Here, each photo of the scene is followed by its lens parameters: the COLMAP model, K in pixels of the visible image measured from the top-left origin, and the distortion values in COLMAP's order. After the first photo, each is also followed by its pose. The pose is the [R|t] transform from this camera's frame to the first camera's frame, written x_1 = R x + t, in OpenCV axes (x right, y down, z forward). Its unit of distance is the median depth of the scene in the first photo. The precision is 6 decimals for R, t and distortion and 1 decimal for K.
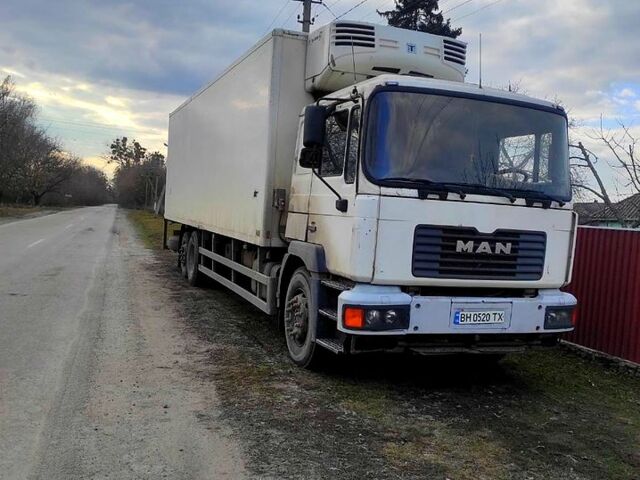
lens RADIAL K [[619.9, 0, 323.3], [0, 619.9, 240.0], [0, 0, 1]] dist [0.050241, 0.000000]
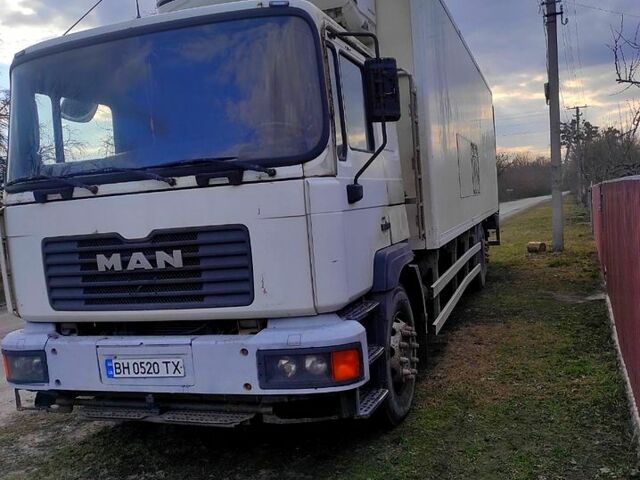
lens RADIAL K [[619.9, 0, 323.0], [0, 619.9, 238.4], [0, 0, 1]] dist [0.050241, 0.000000]
pose [[0.748180, -0.088877, -0.657516, 0.837515], [0.099386, 0.994819, -0.021380, 0.021795], [0.656010, -0.049352, 0.753137, 0.638180]]
